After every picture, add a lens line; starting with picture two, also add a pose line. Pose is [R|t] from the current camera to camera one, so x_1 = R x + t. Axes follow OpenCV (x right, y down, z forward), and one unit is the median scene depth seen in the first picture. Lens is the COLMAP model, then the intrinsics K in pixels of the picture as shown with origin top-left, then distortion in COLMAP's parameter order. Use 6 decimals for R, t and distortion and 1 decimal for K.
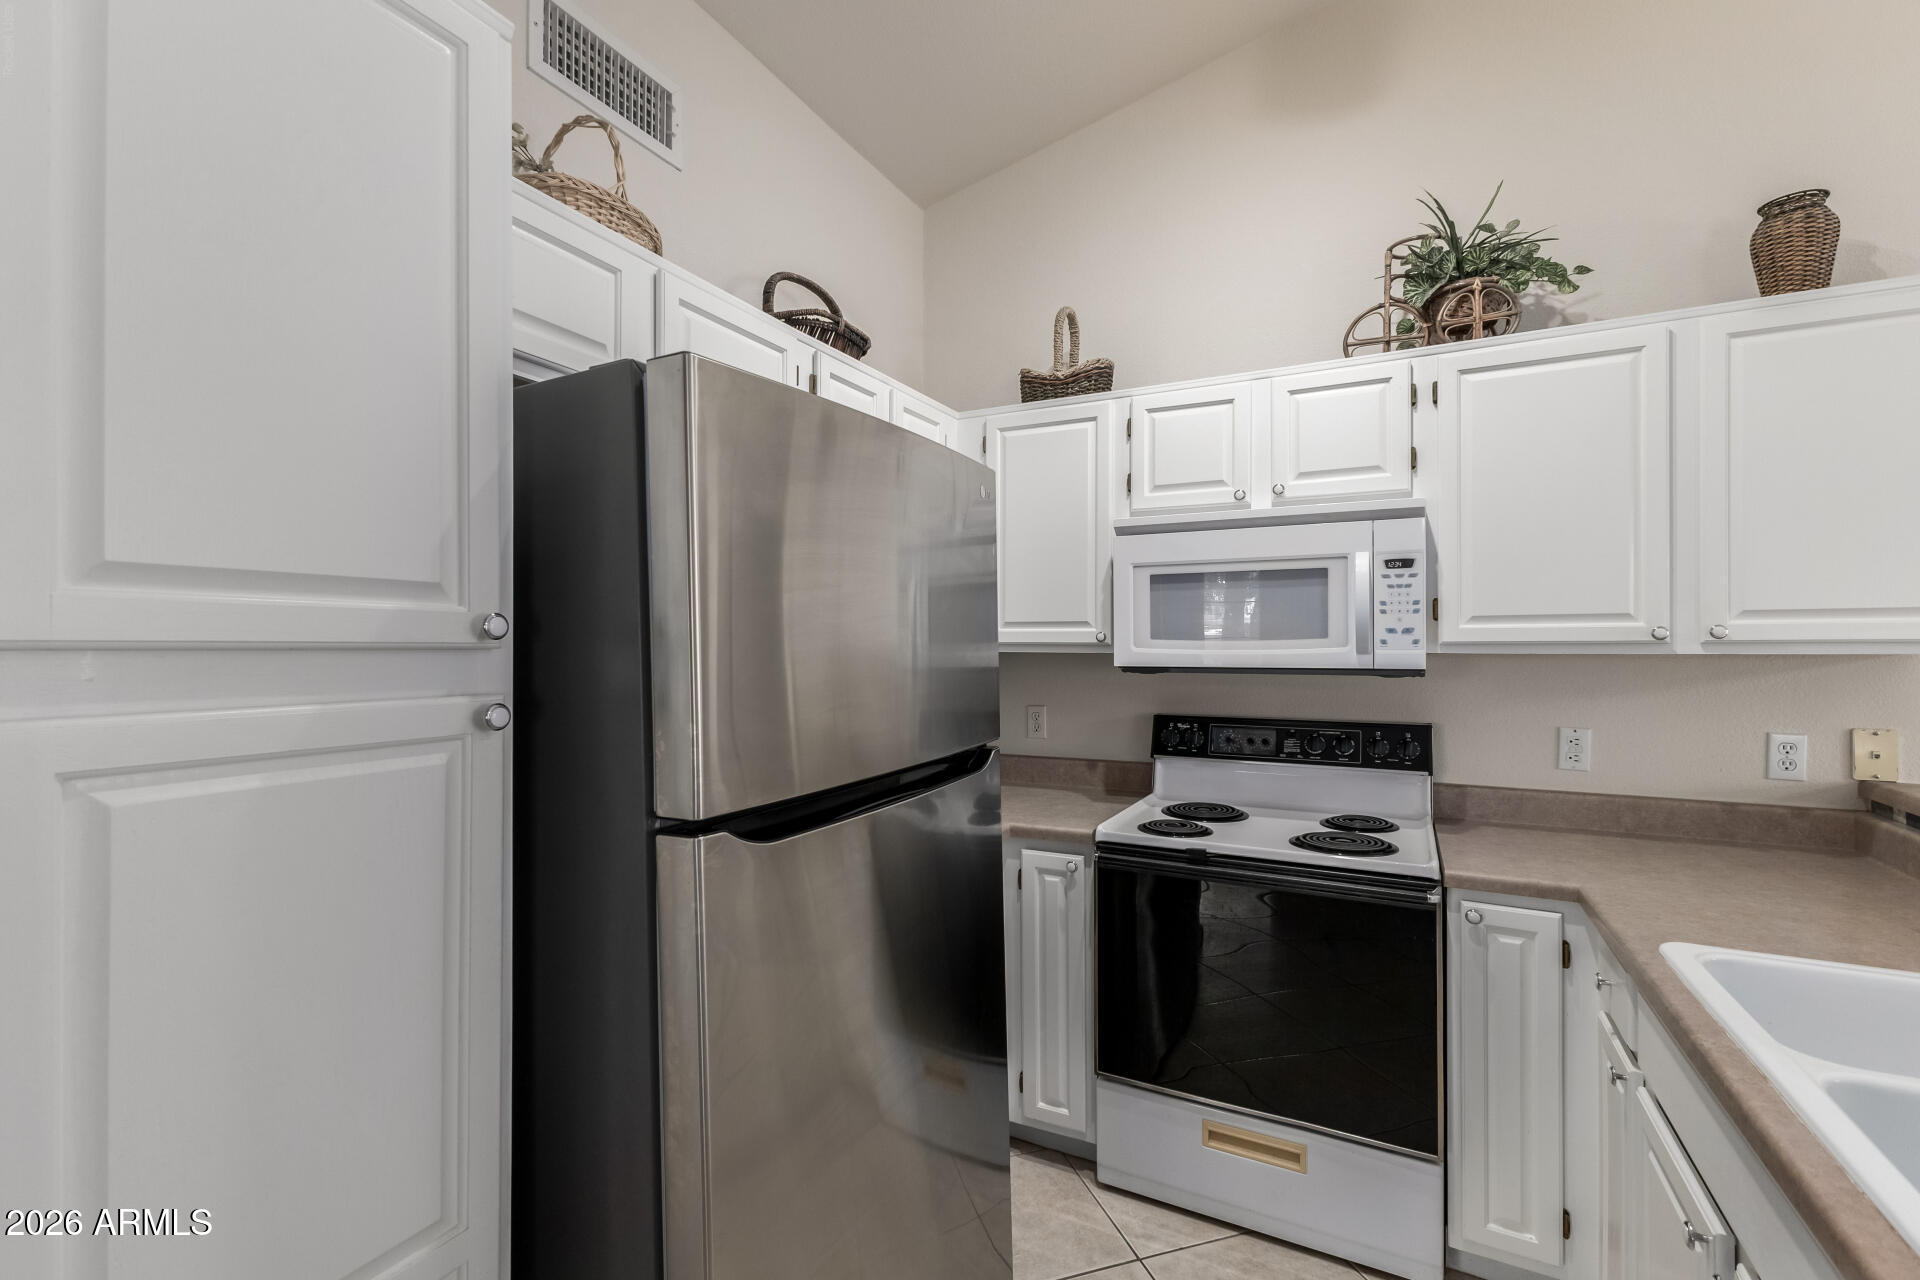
lens RADIAL K [[825.6, 0, 960.0], [0, 825.6, 640.0], [0, 0, 1]] dist [0.002615, -0.000527]
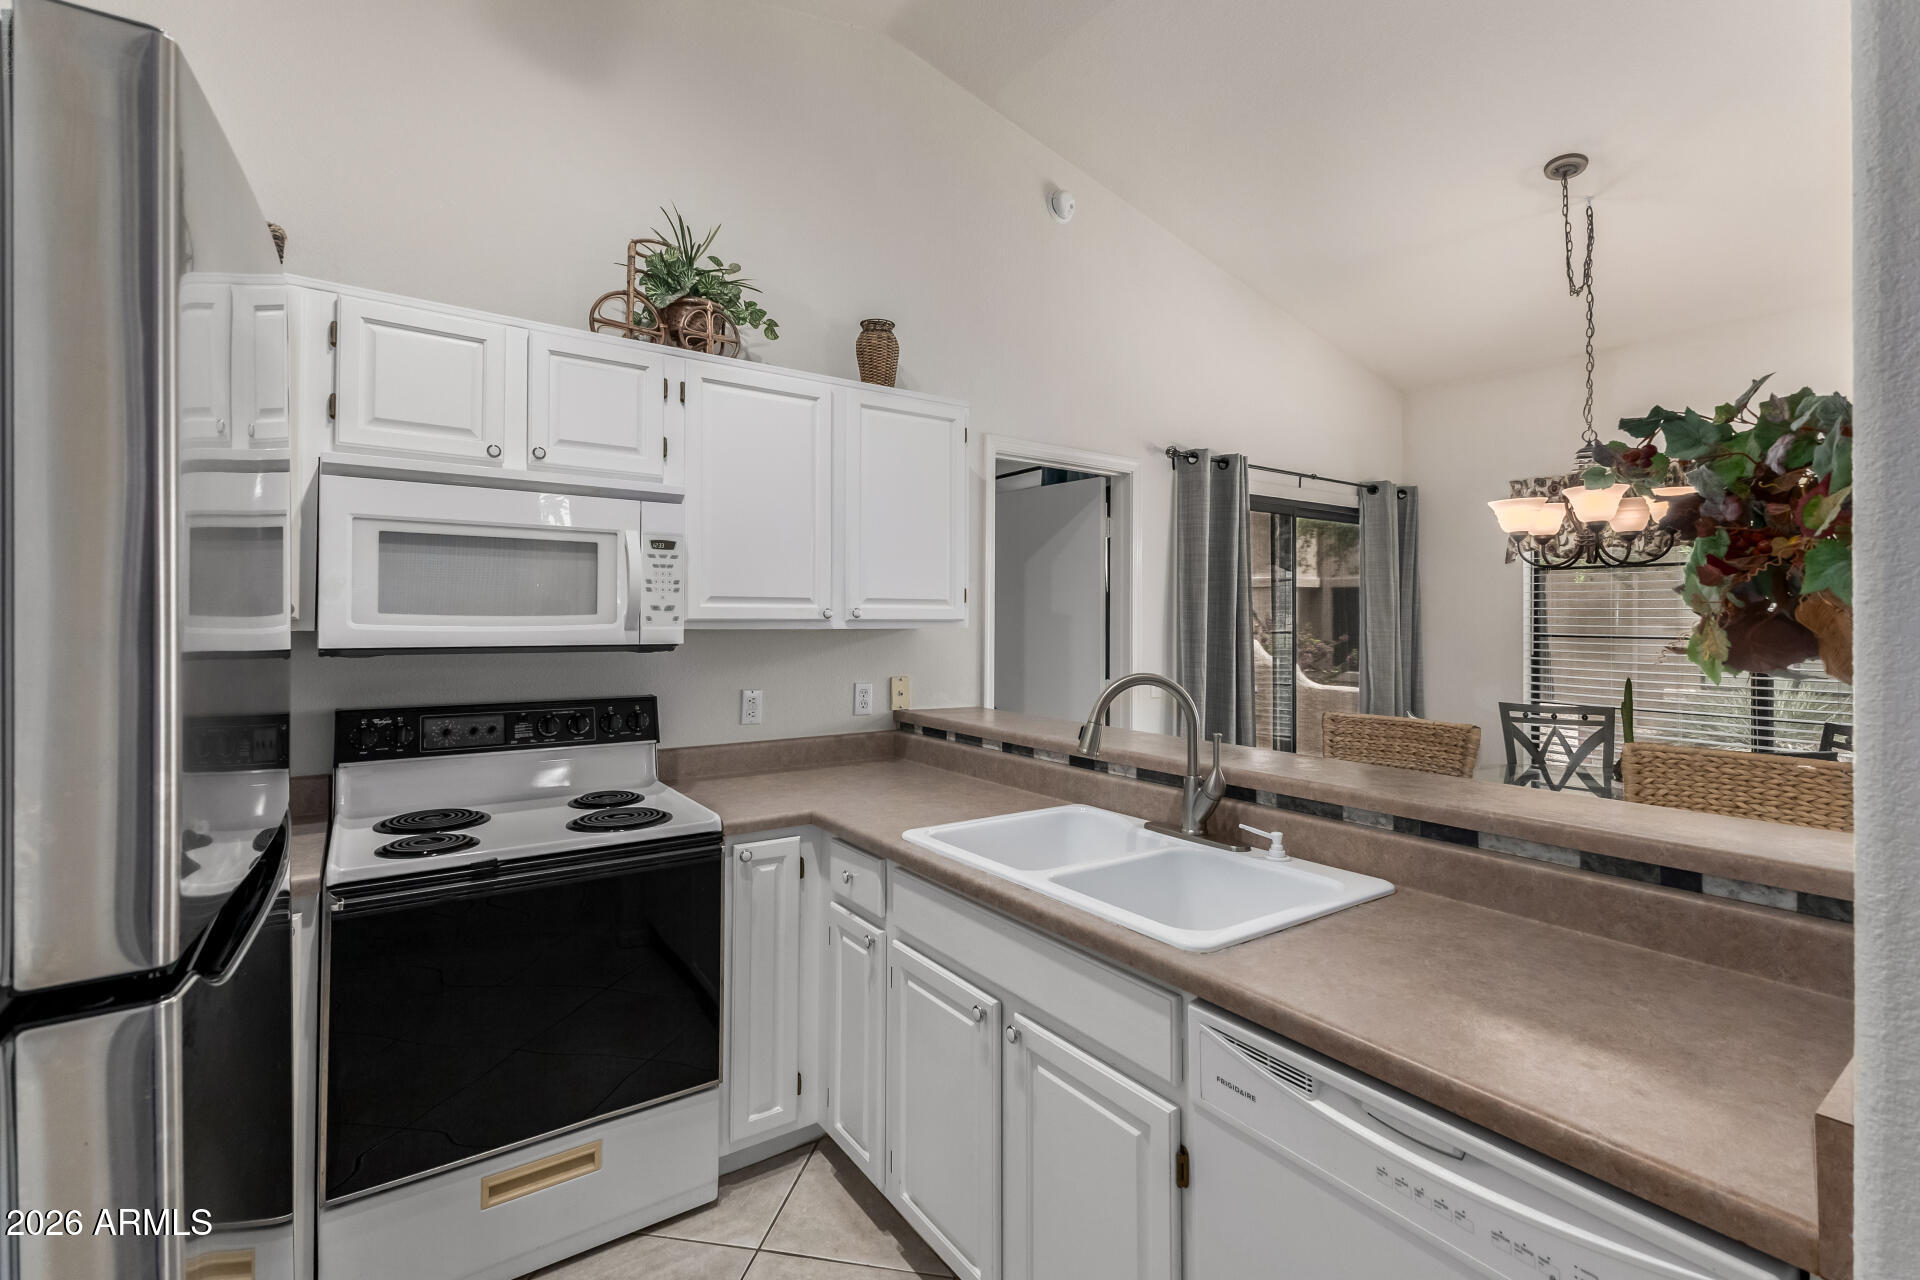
lens RADIAL K [[844.5, 0, 969.2], [0, 844.5, 606.1], [0, 0, 1]] dist [0.000456, 0.000273]
pose [[0.463655, 0.019344, 0.885805, -0.240640], [-0.008598, 0.999813, -0.017334, 0.001663], [-0.885974, 0.000421, 0.463734, 0.143624]]
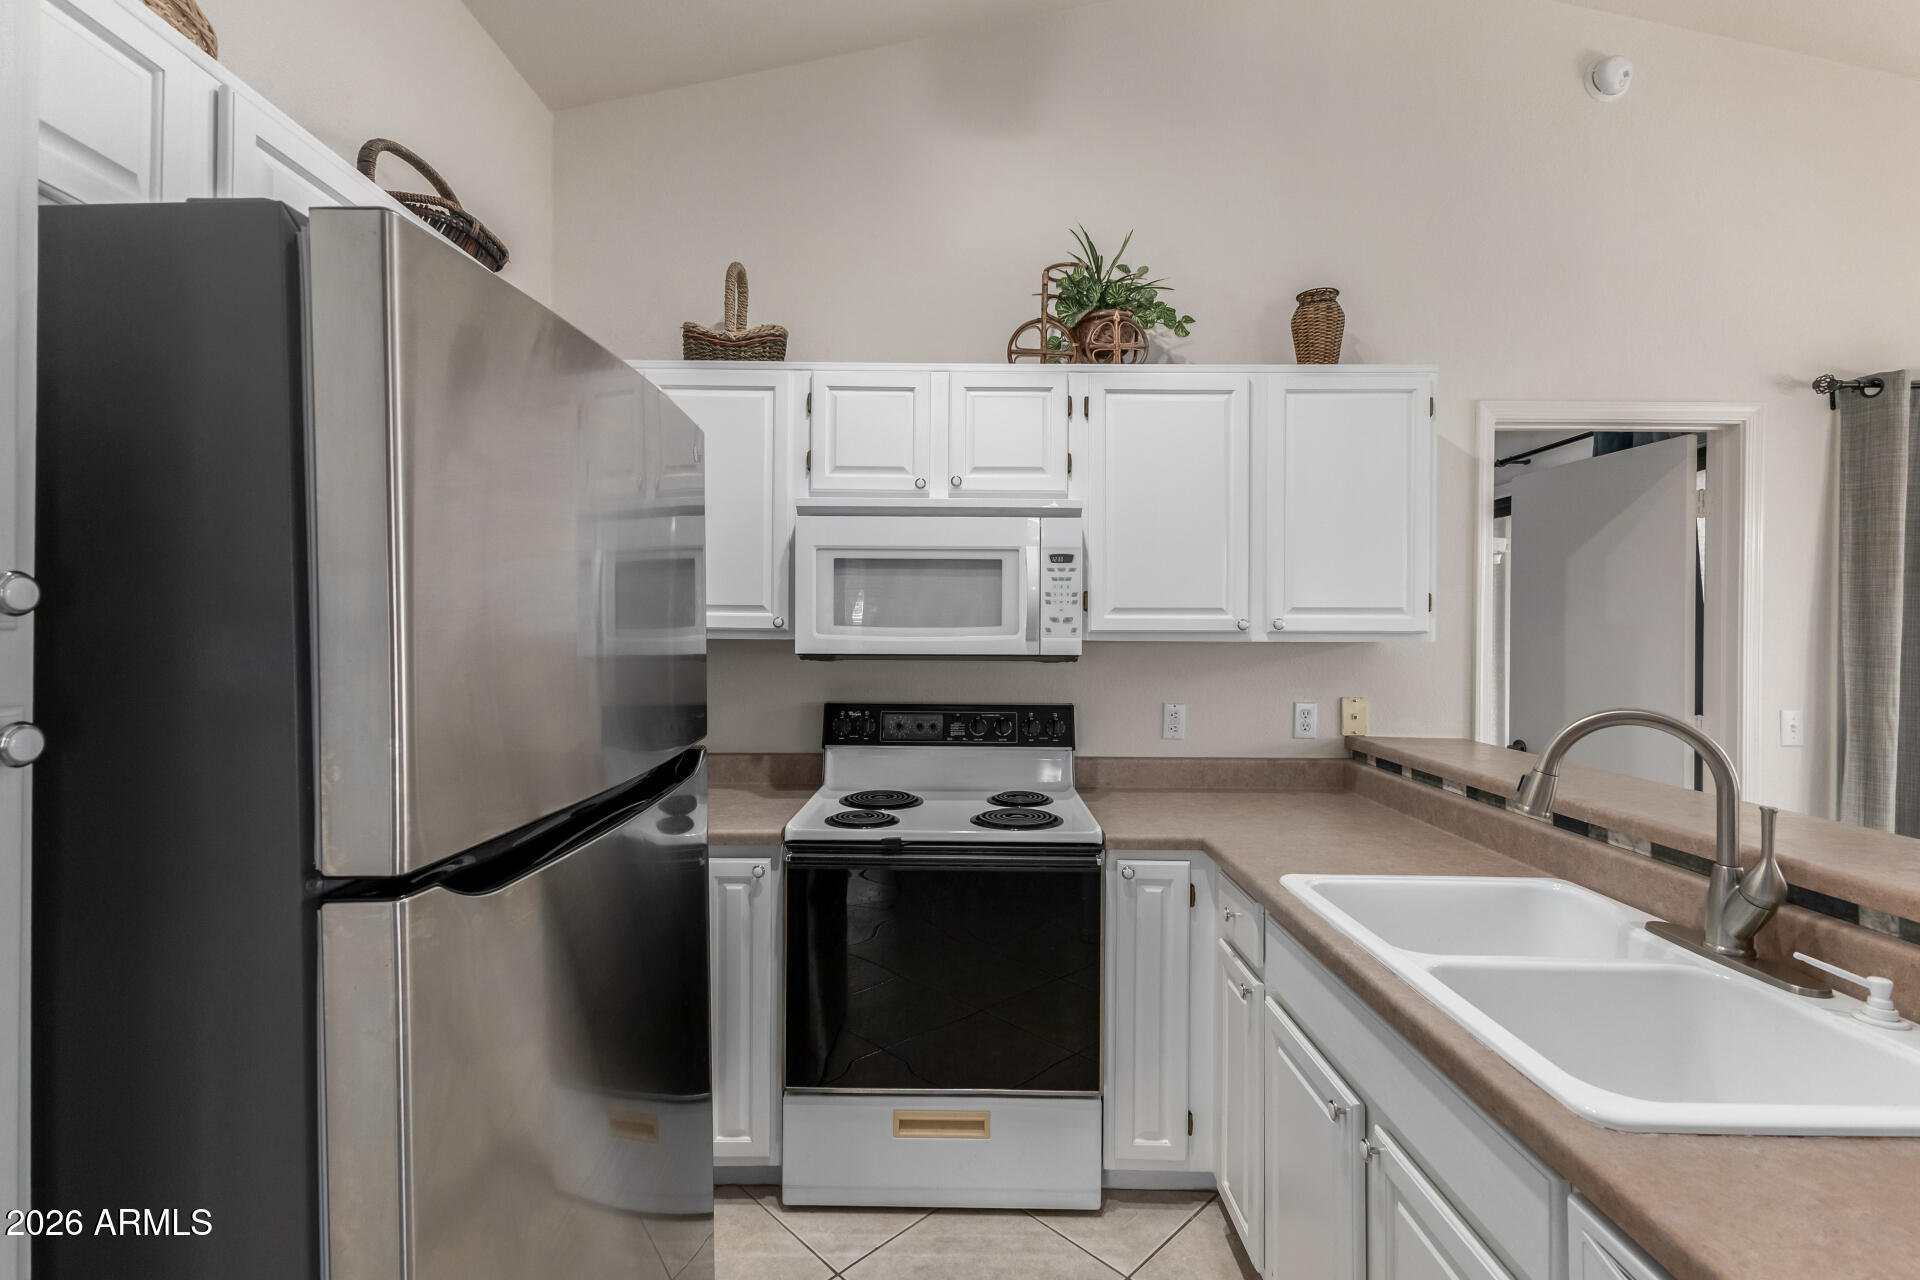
lens RADIAL K [[846.8, 0, 954.6], [0, 846.8, 628.9], [0, 0, 1]] dist [0.003072, -0.000409]
pose [[0.892018, 0.008186, 0.451927, -0.098717], [-0.009860, 0.999950, 0.001349, 0.000563], [-0.451893, -0.005659, 0.892054, 0.060560]]
